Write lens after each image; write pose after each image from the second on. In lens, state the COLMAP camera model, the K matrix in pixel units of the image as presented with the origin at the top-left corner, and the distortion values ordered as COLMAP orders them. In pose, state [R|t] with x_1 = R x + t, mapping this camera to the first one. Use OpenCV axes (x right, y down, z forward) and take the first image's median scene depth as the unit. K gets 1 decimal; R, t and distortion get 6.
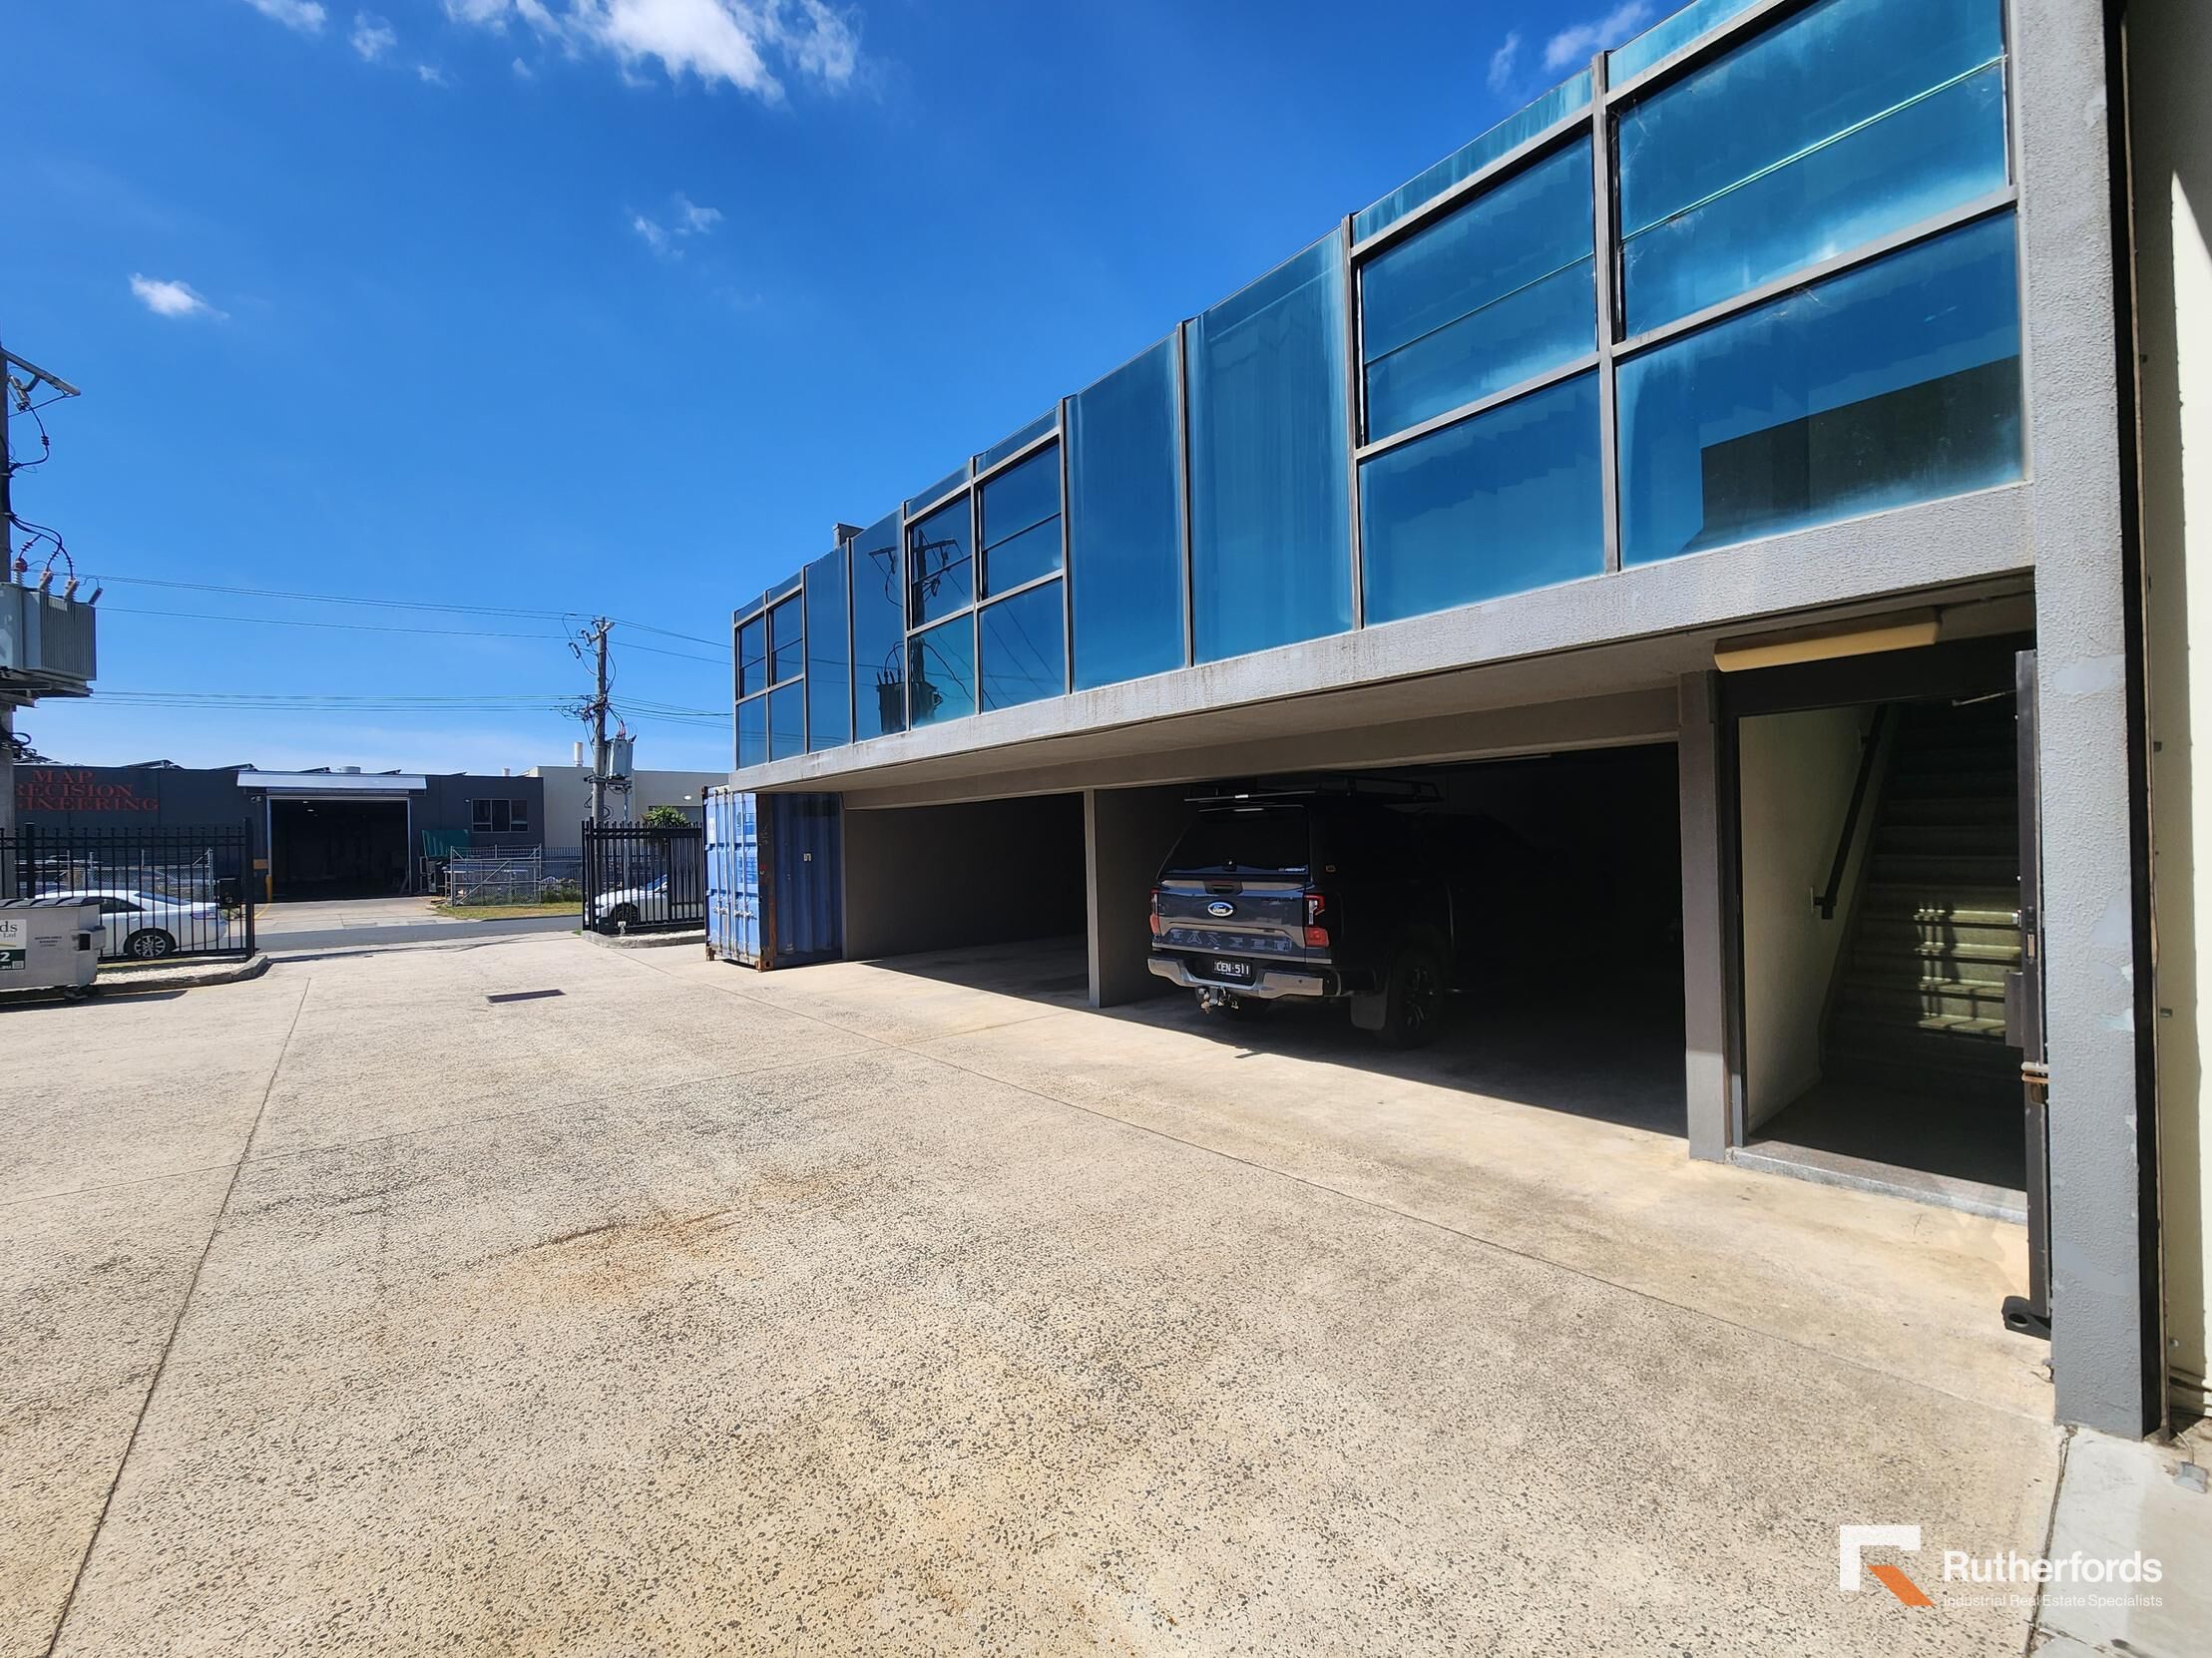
lens RADIAL K [[906.0, 0, 1121.3], [0, 906.0, 837.2], [0, 0, 1]] dist [-0.000836, 0.000132]
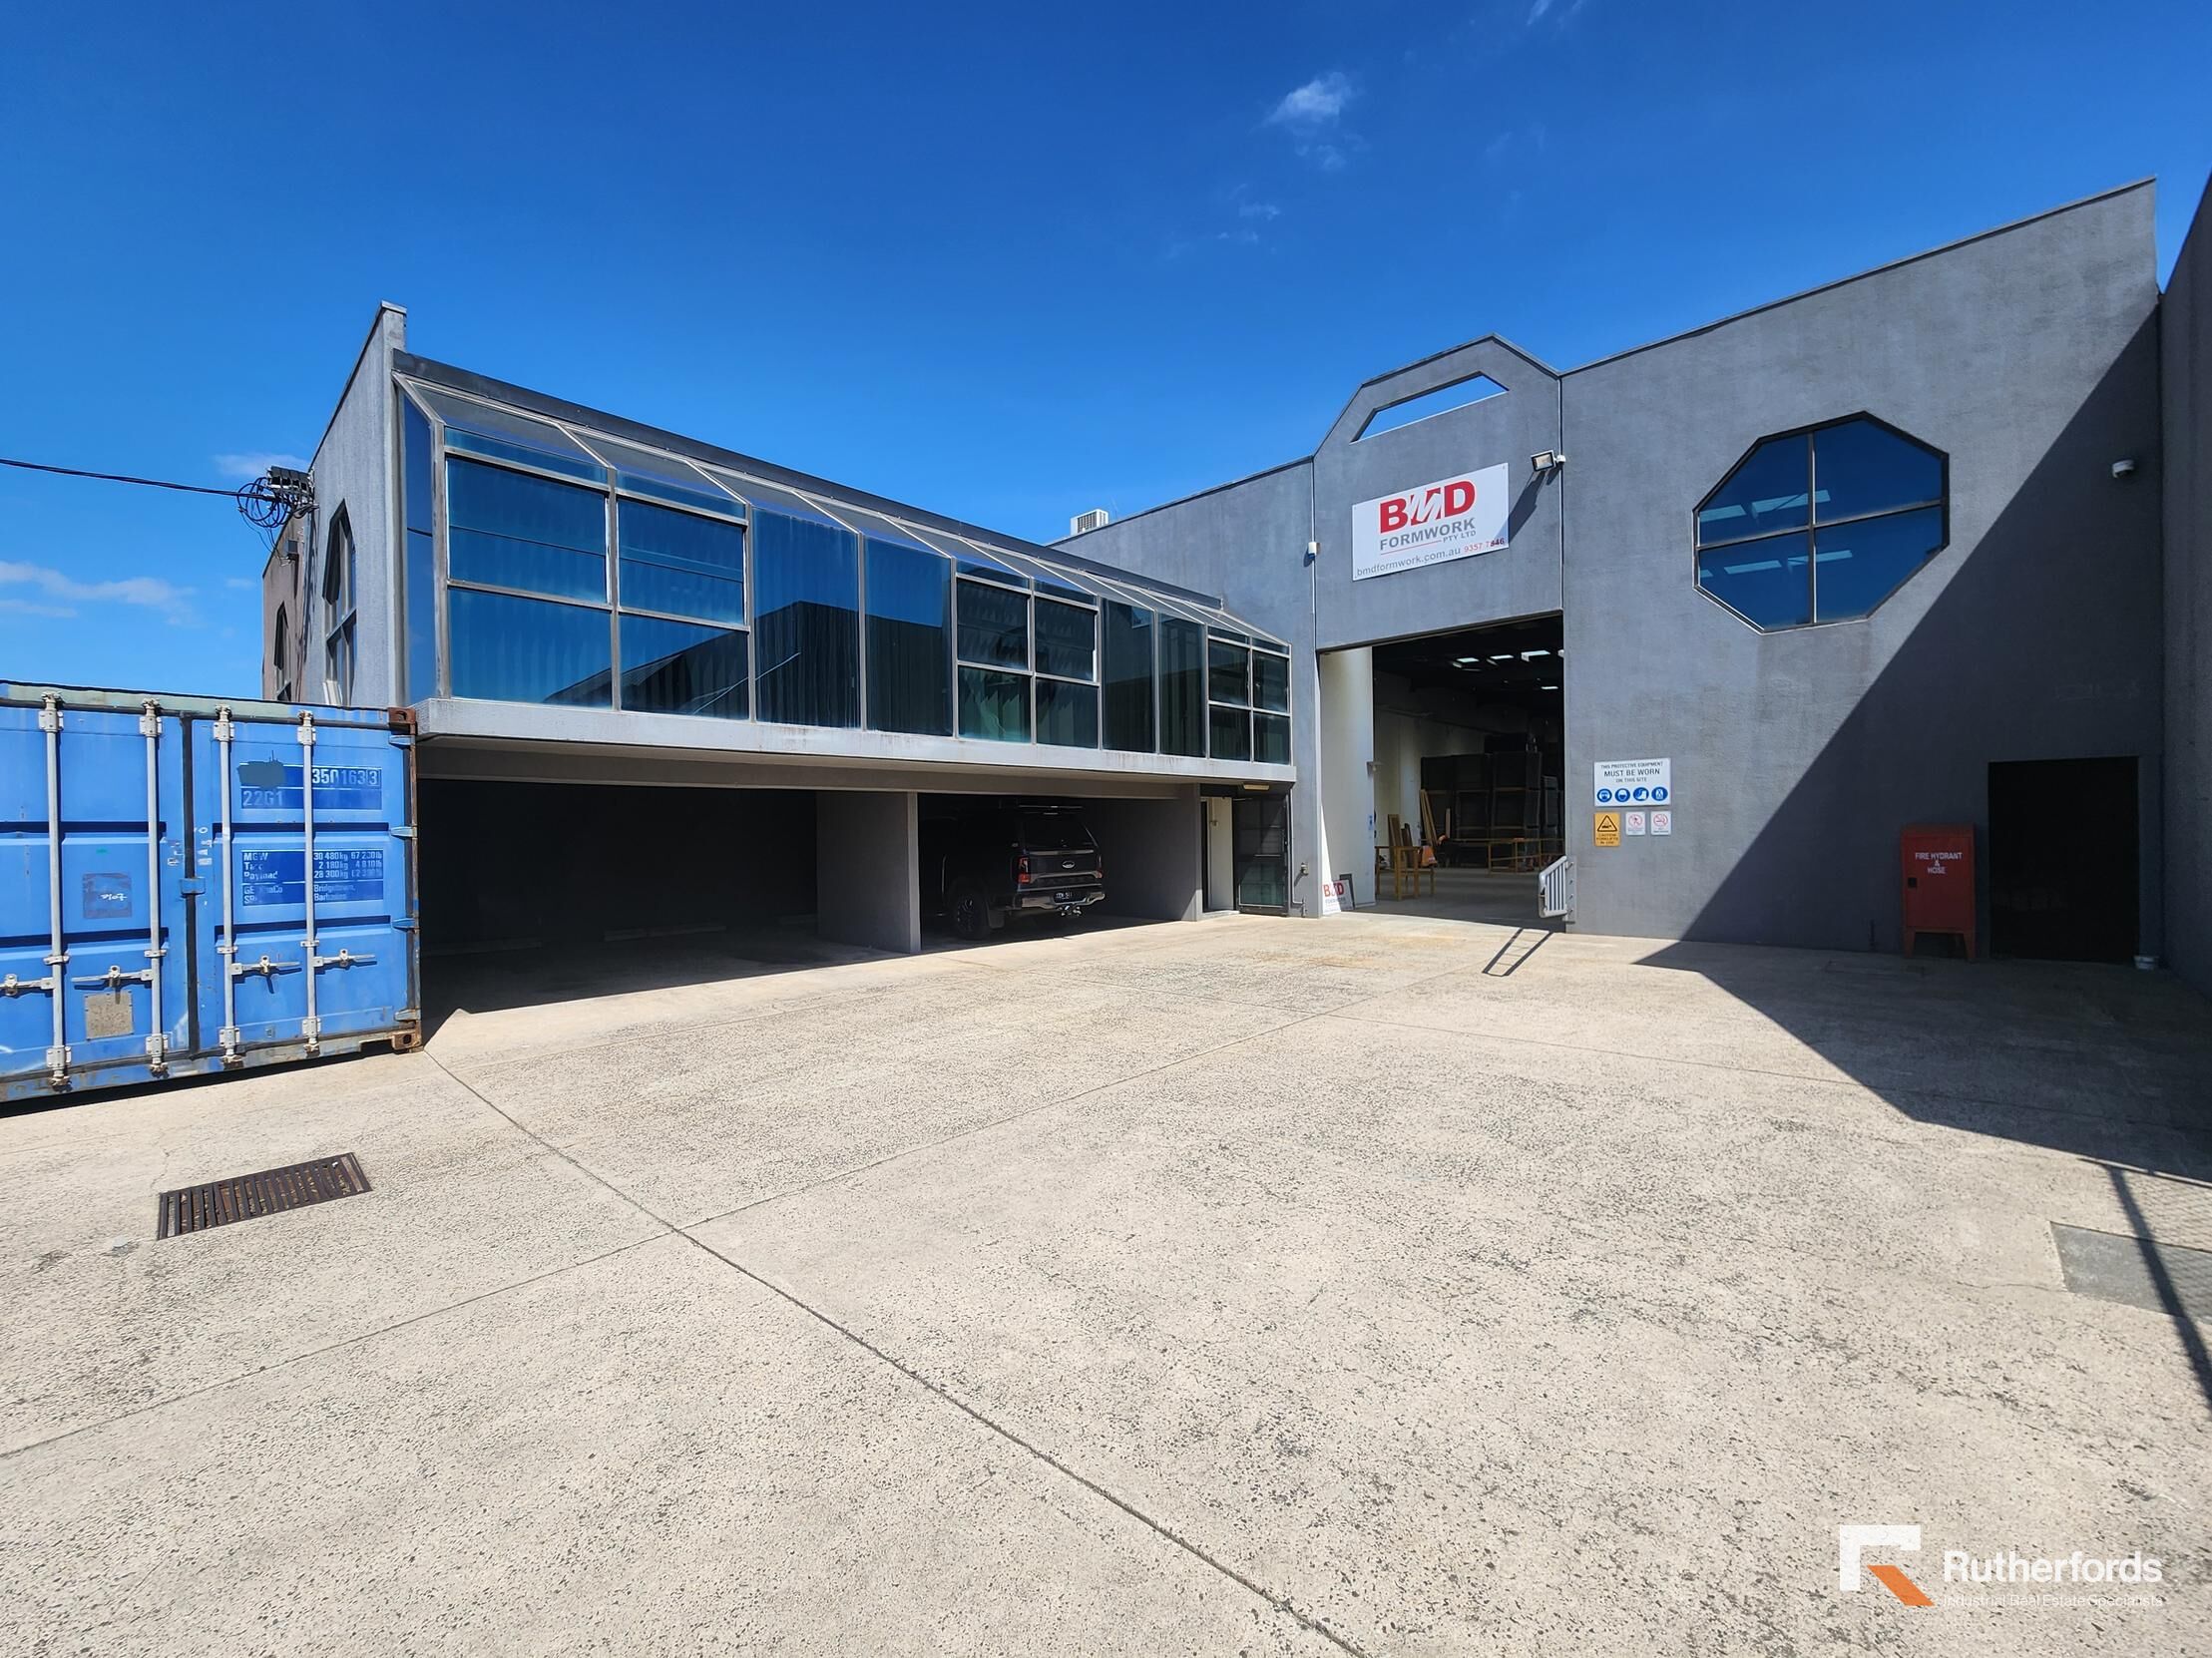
lens RADIAL K [[906.0, 0, 1121.3], [0, 906.0, 837.2], [0, 0, 1]] dist [-0.000836, 0.000132]
pose [[-0.118233, 0.017904, 0.992824, -1.825406], [0.011115, 0.999799, -0.016706, 0.053760], [-0.992924, 0.009060, -0.118409, 1.109748]]
